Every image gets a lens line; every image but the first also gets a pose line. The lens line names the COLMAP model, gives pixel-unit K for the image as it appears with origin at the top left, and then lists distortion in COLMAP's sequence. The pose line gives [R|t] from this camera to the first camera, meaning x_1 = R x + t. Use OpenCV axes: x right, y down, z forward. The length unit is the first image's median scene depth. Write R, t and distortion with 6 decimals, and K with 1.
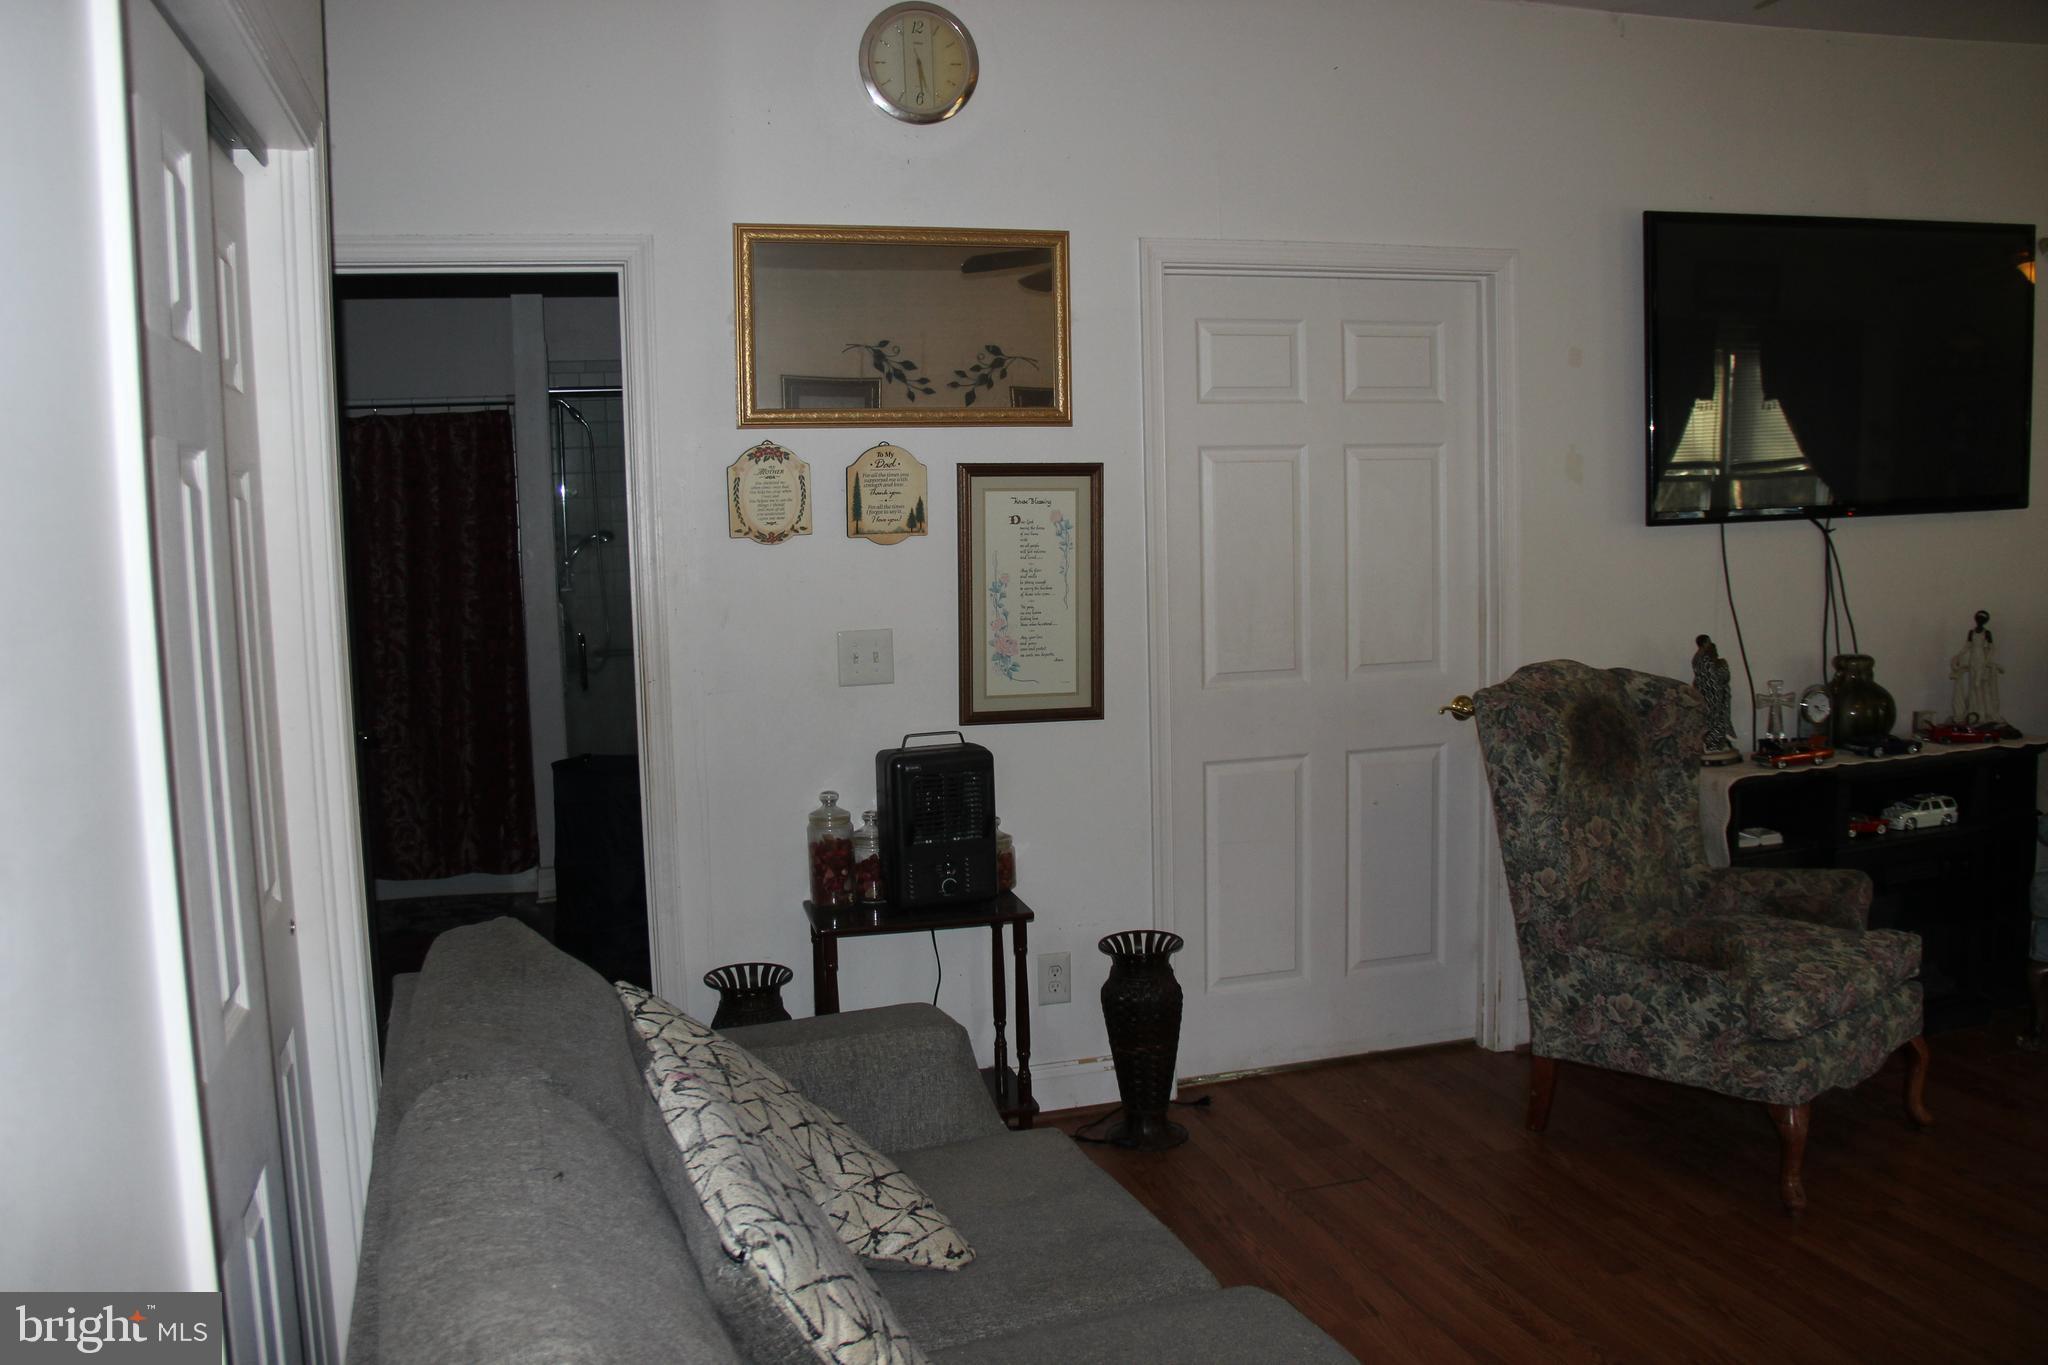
lens RADIAL K [[1689.5, 0, 1022.0], [0, 1689.5, 686.4], [0, 0, 1]] dist [-0.187358, 0.151032]
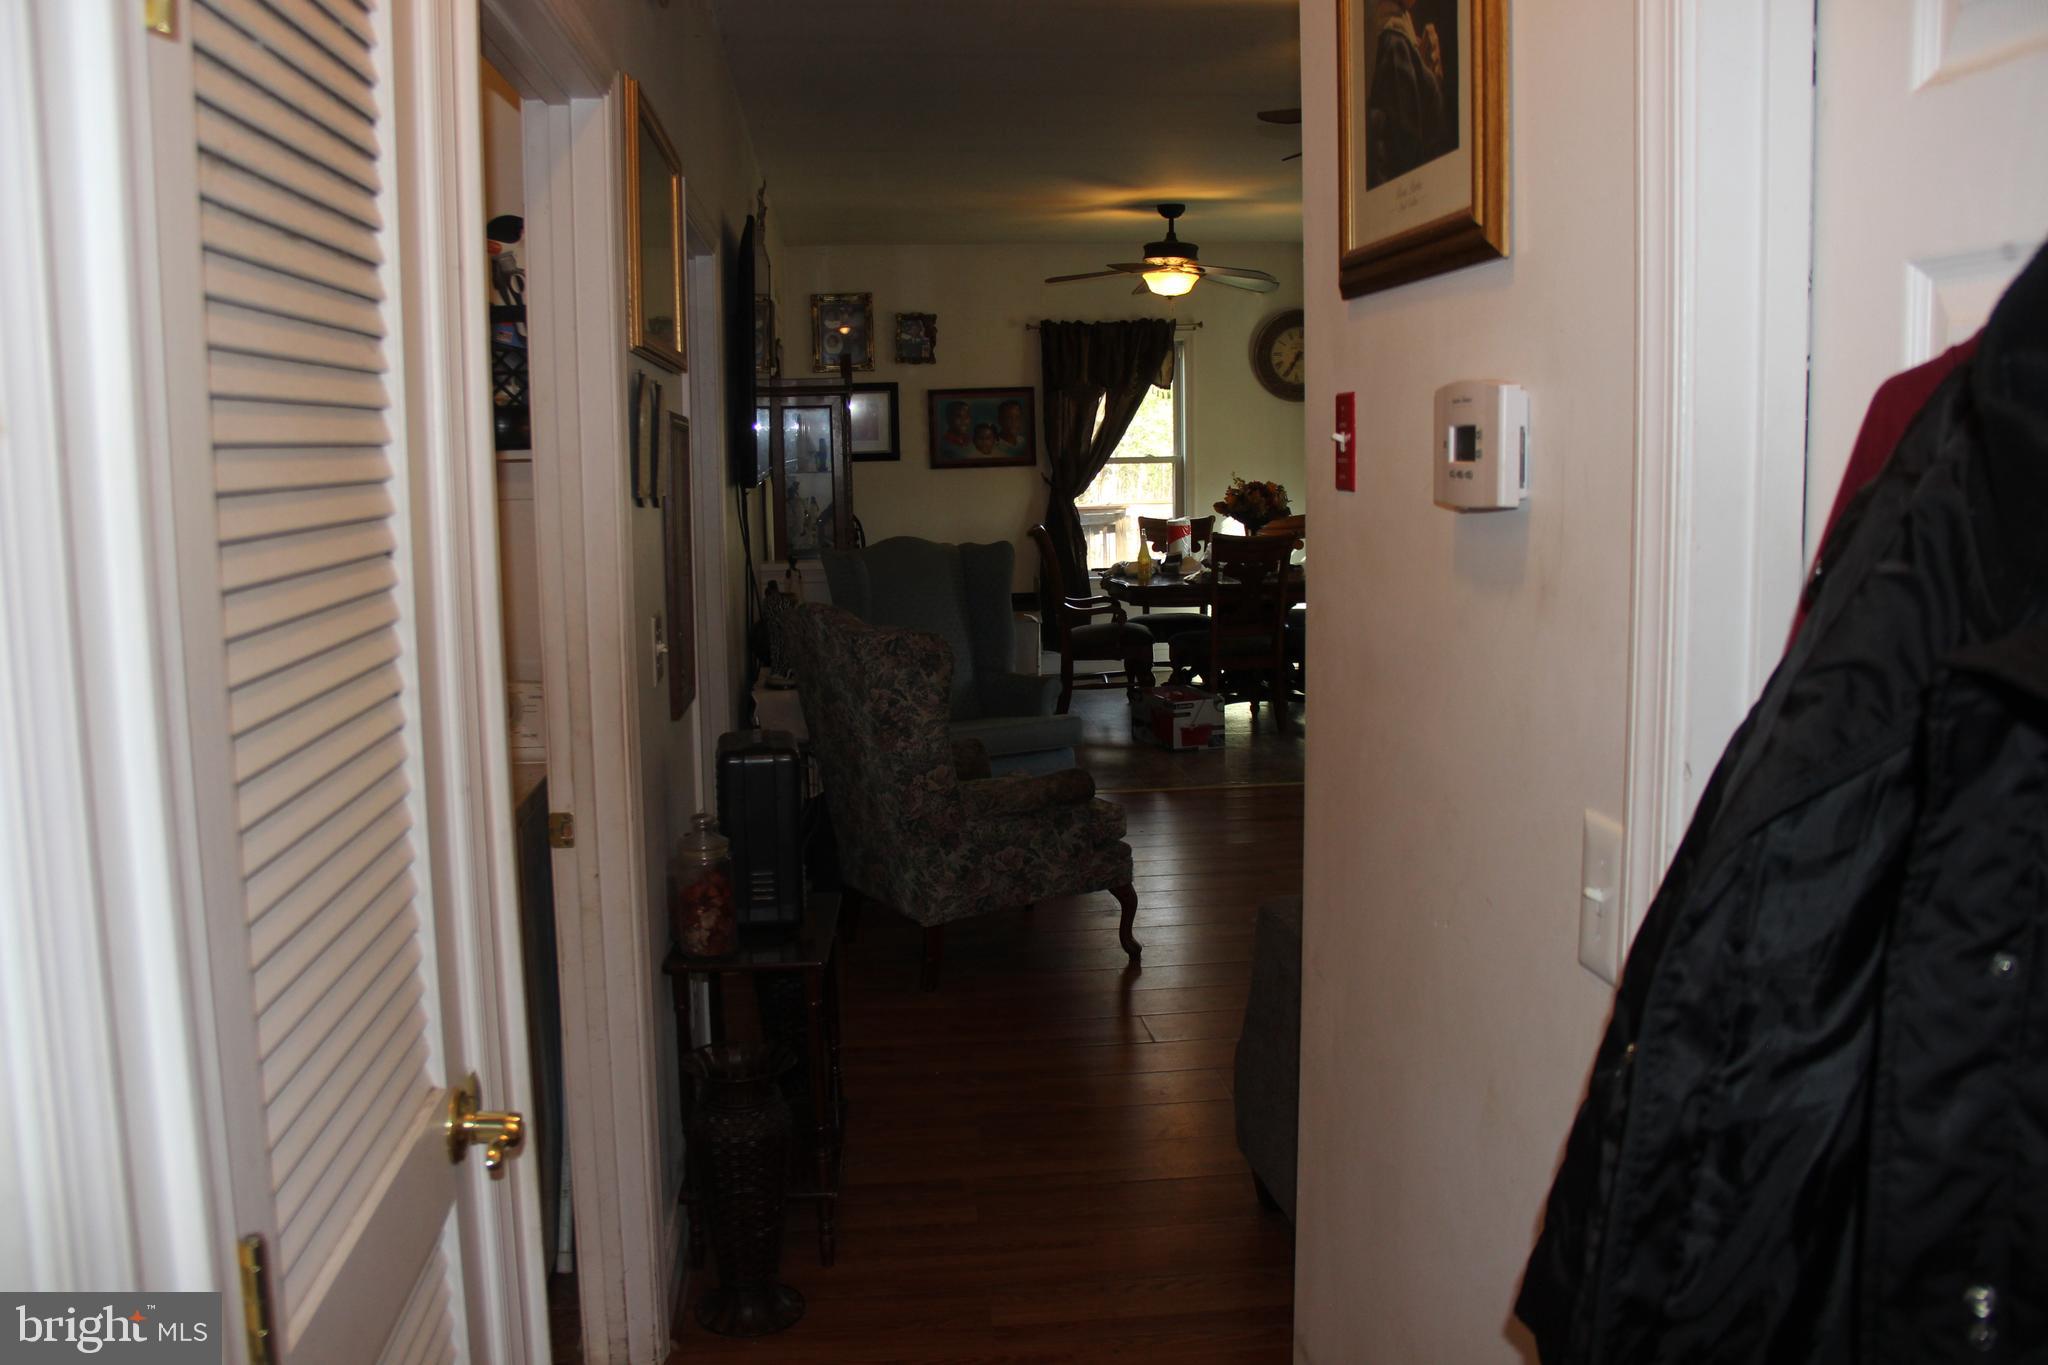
lens RADIAL K [[1732.4, 0, 1024.0], [0, 1732.4, 682.5], [0, 0, 1]] dist [-0.110590, 0.145386]
pose [[0.162366, -0.099759, 0.981675, -0.880707], [0.115549, 0.989954, 0.081489, -0.044615], [-0.979942, 0.100200, 0.172262, 0.697090]]
